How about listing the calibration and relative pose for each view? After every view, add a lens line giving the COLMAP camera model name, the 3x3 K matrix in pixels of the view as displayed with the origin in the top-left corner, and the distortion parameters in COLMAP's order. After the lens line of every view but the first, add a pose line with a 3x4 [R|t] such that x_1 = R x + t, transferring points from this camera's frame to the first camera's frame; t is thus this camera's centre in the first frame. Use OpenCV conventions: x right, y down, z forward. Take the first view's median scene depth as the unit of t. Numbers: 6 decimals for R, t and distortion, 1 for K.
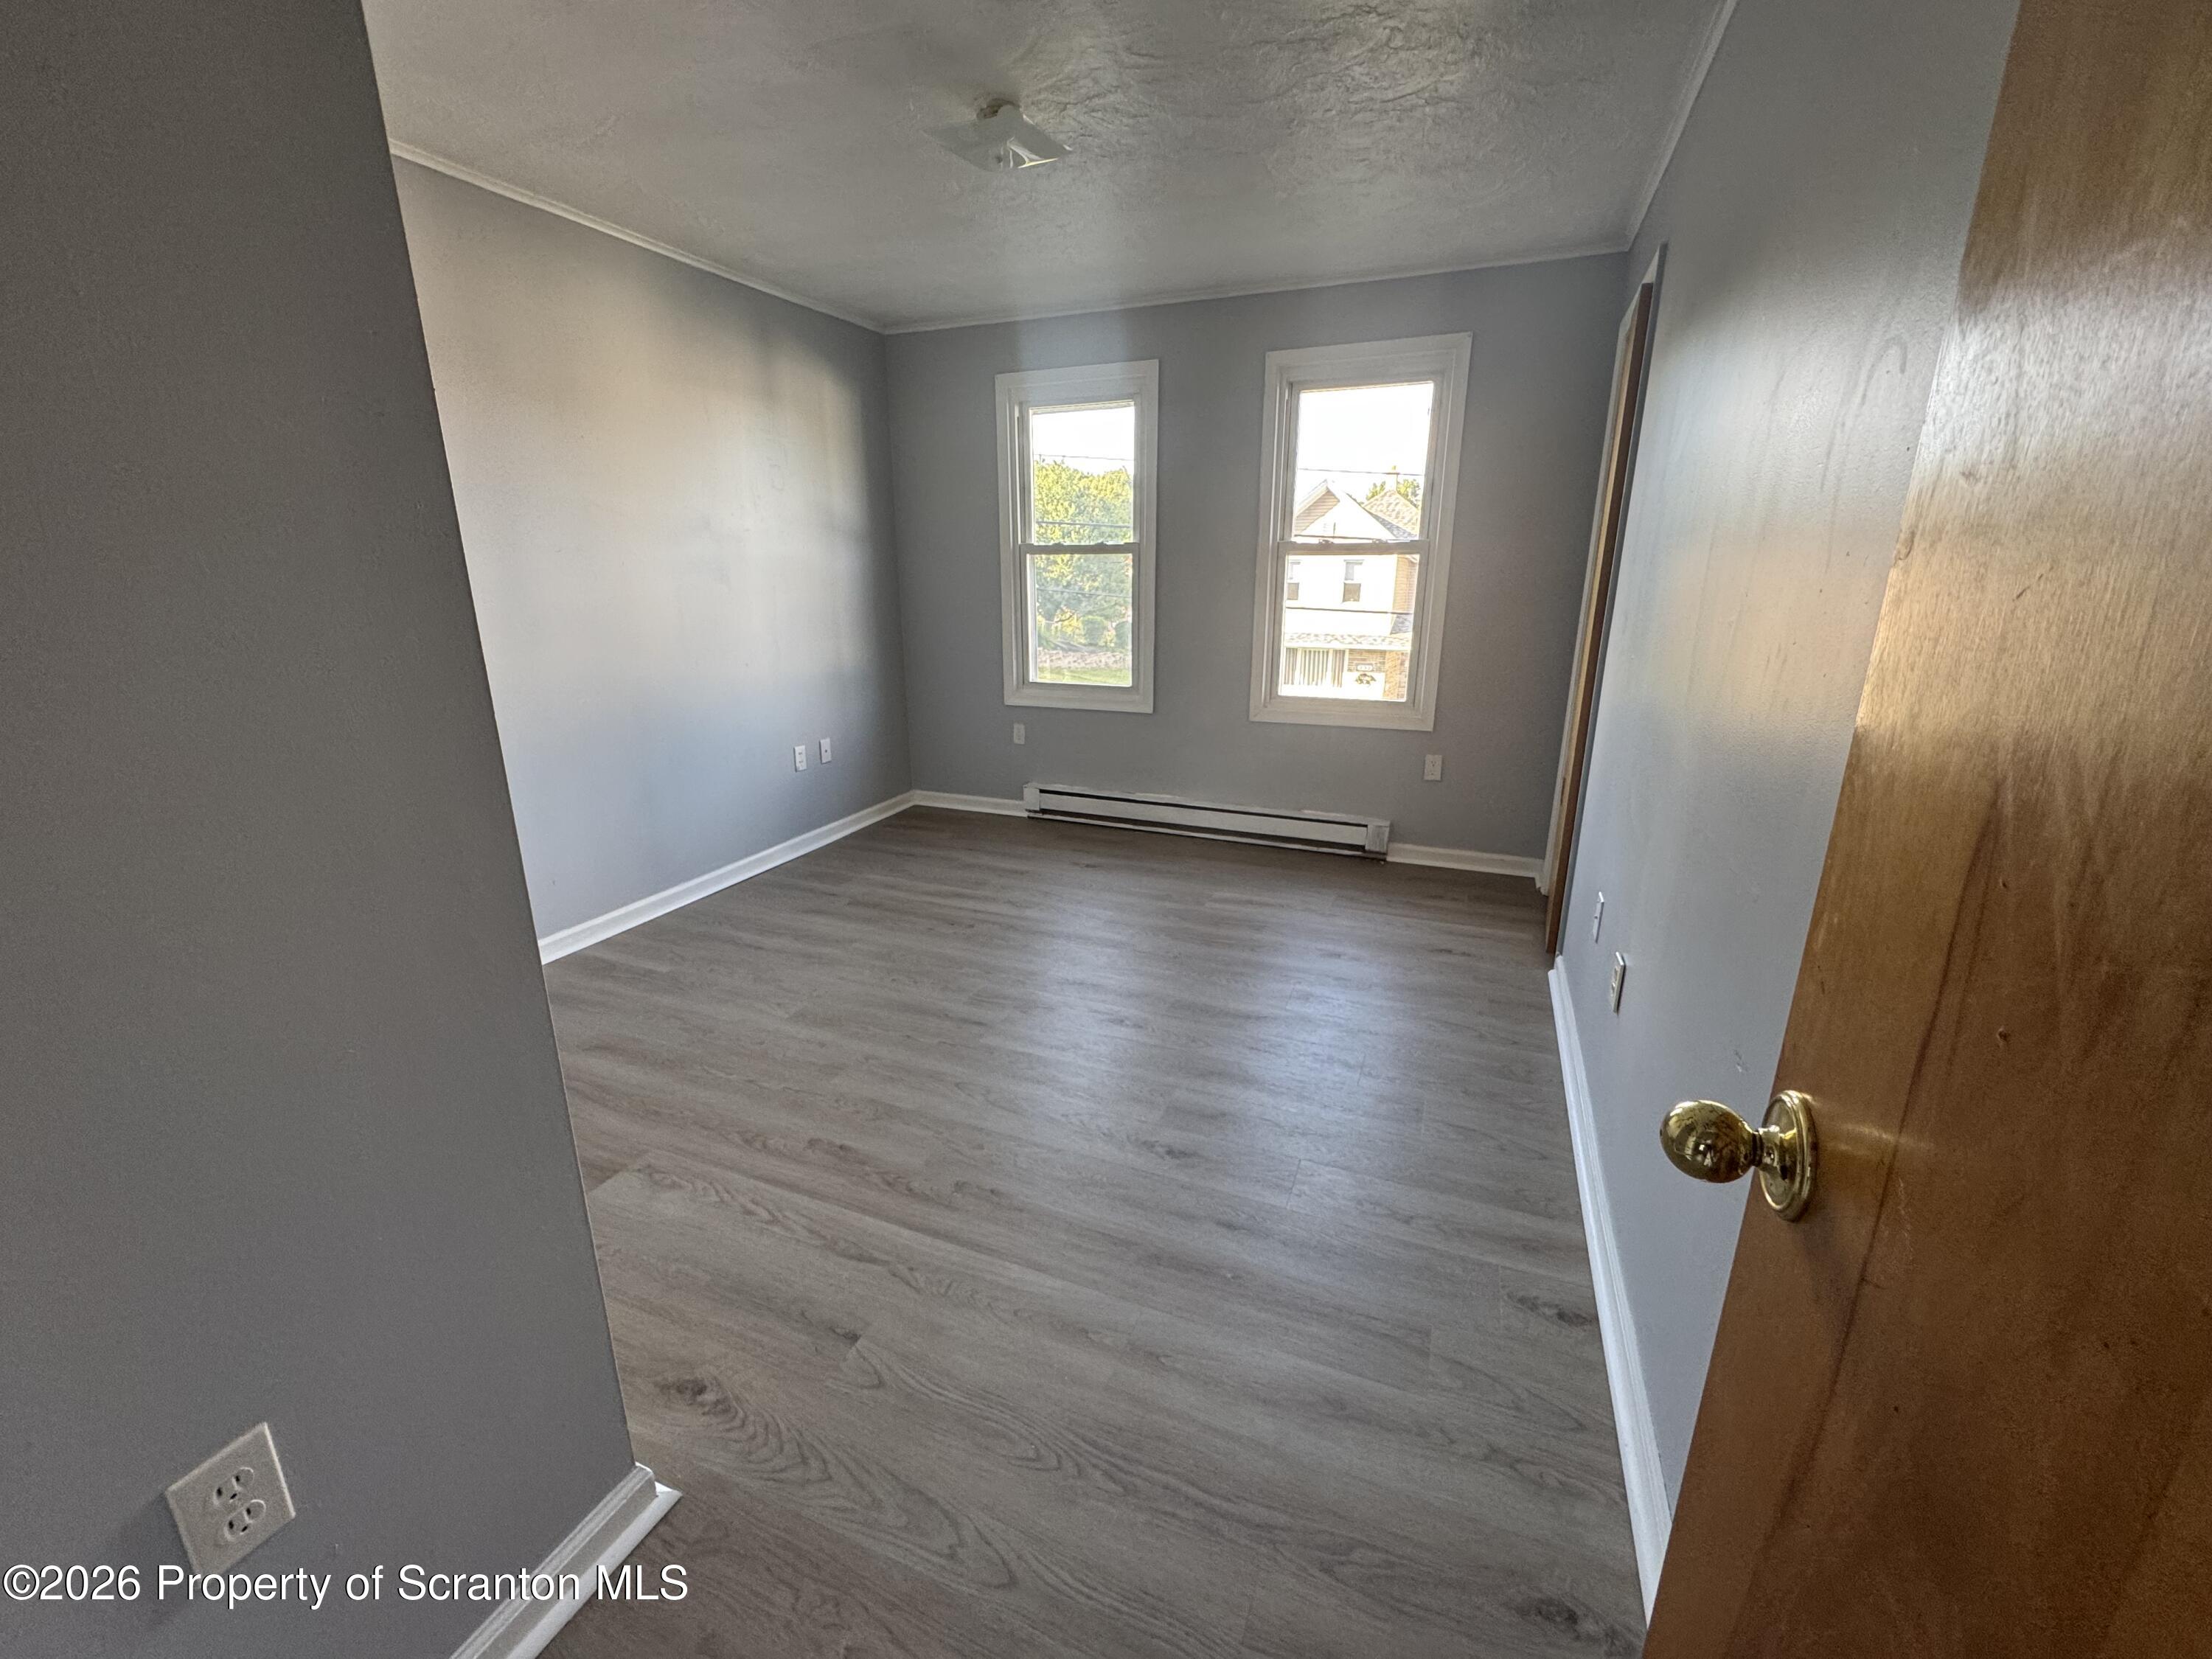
lens RADIAL K [[886.4, 0, 1106.0], [0, 886.4, 829.5], [0, 0, 1]] dist [0.000971, 0.000173]
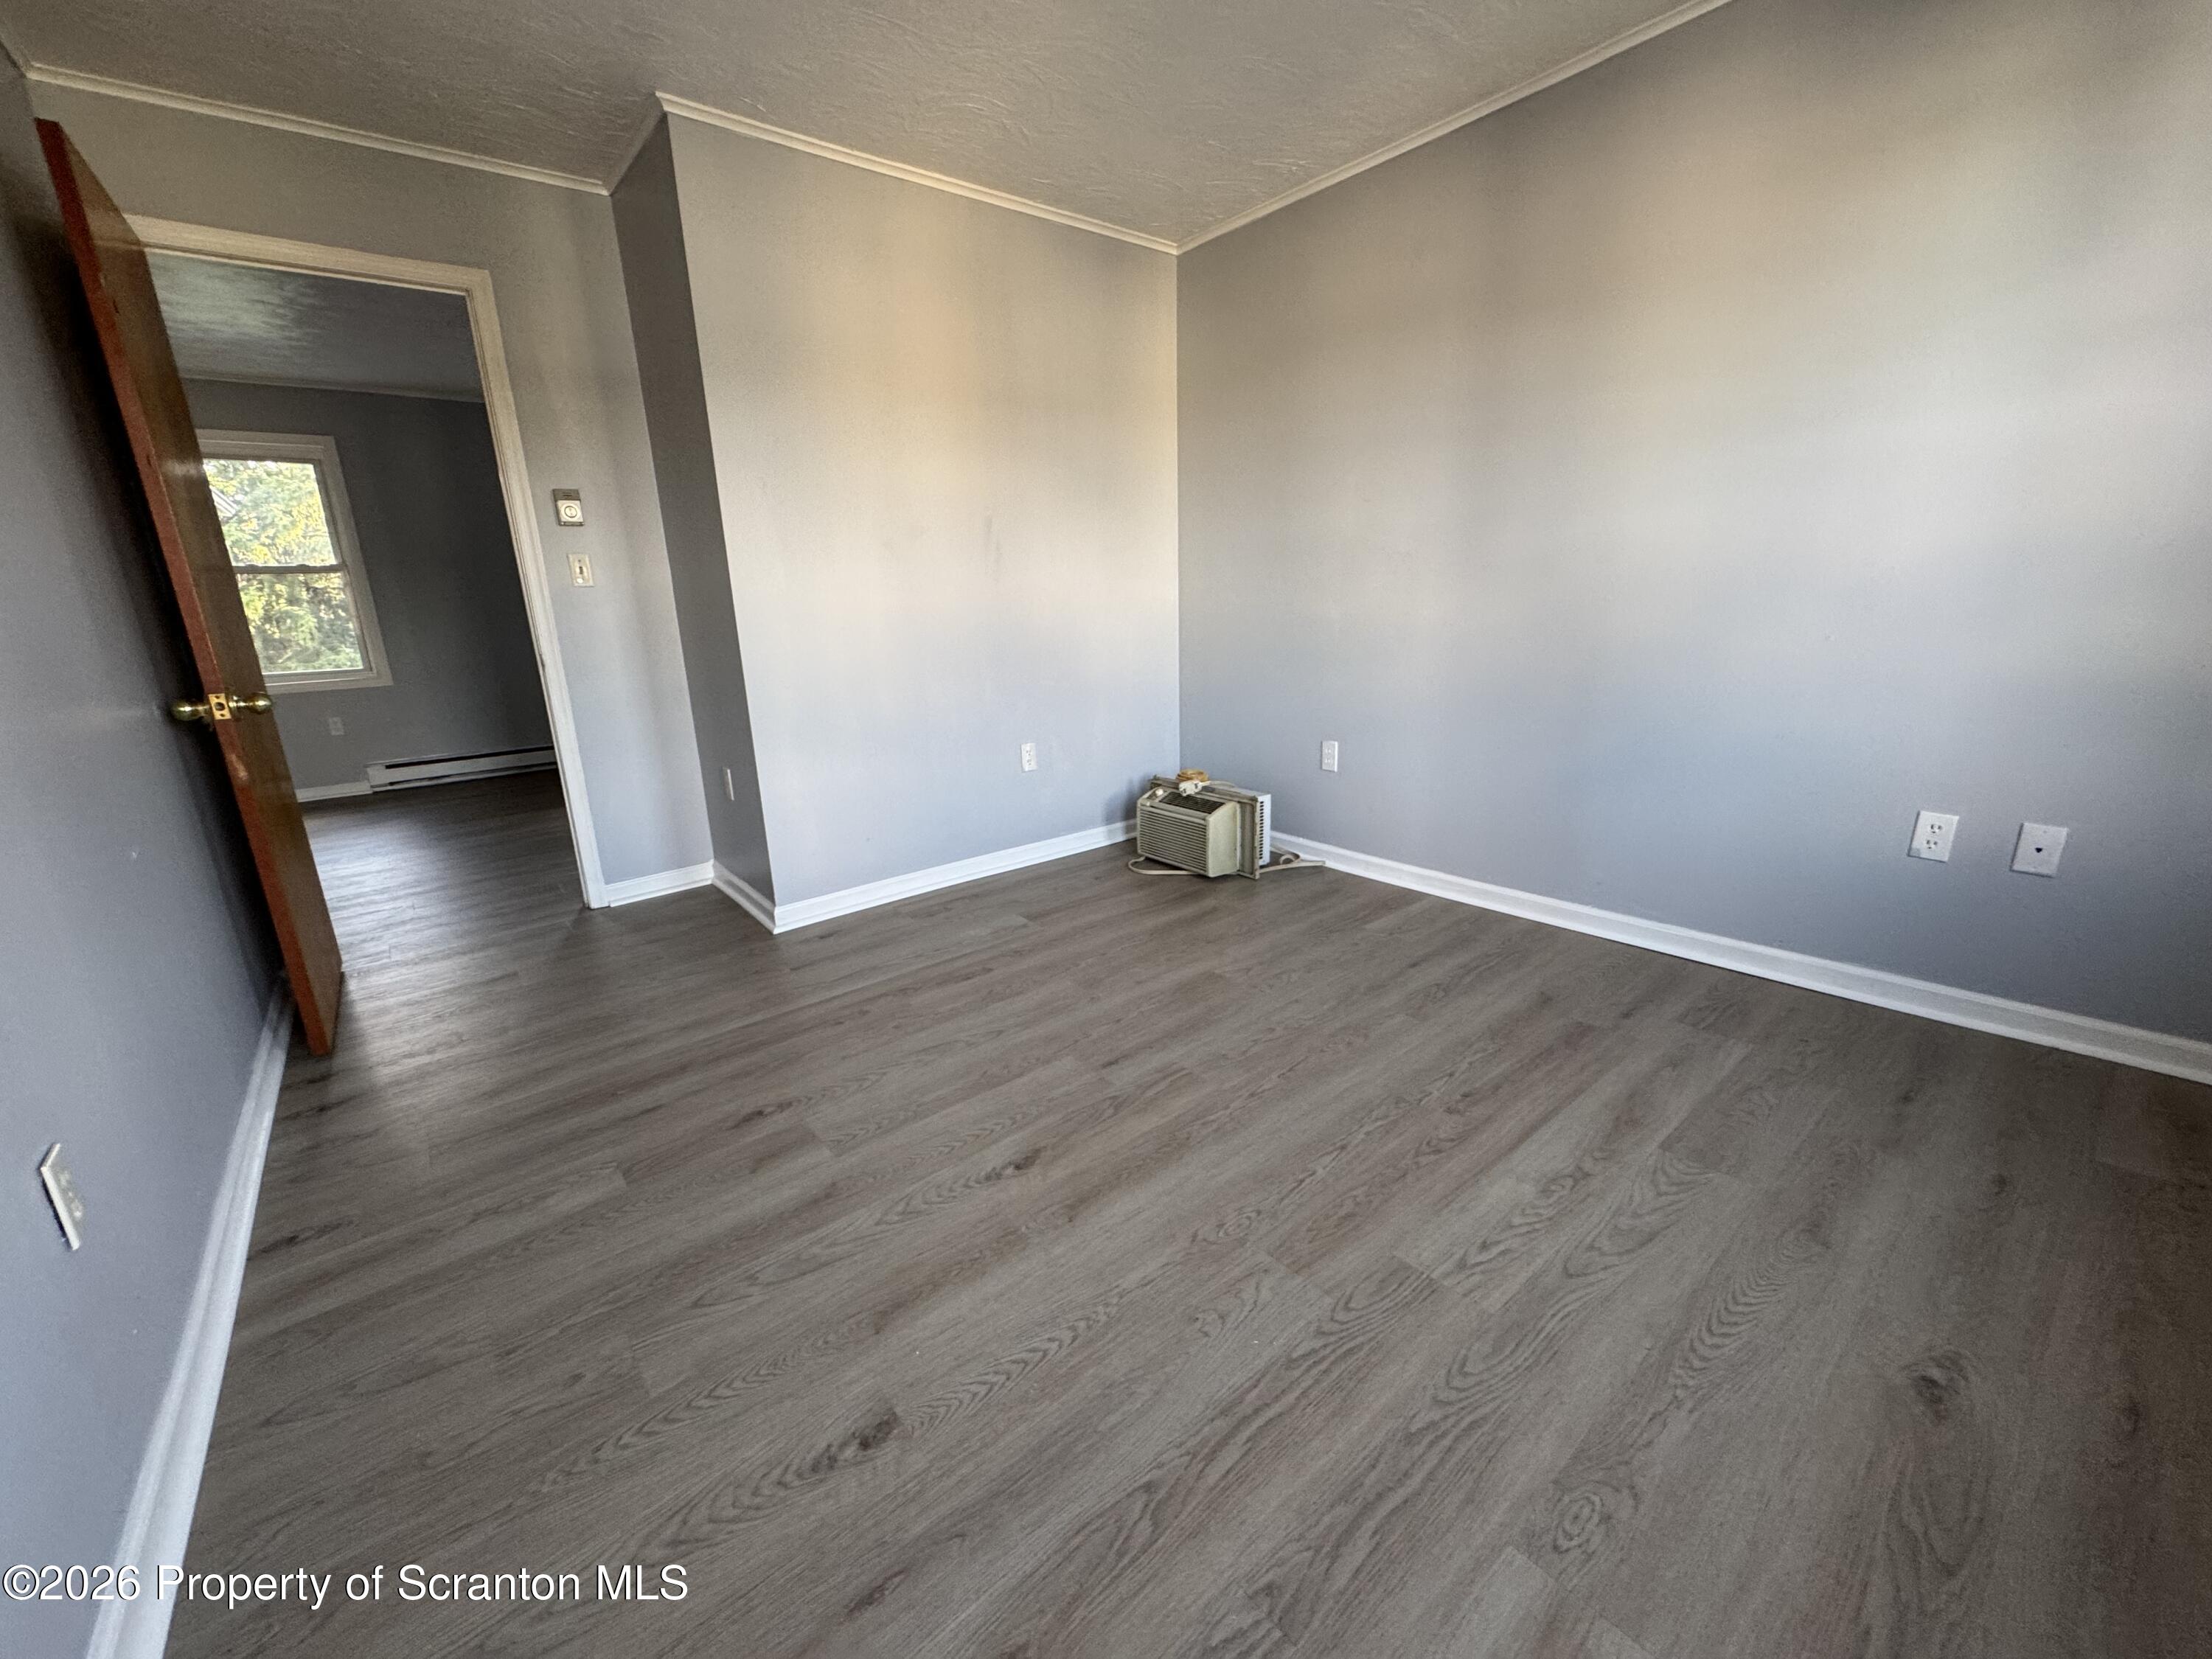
lens RADIAL K [[881.0, 0, 1109.7], [0, 881.0, 831.9], [0, 0, 1]] dist [-0.000475, 0.000247]
pose [[-0.479602, 0.250931, -0.840842, 0.412362], [-0.204151, 0.900037, 0.385041, -0.241406], [0.853407, 0.356325, -0.380432, 1.048778]]
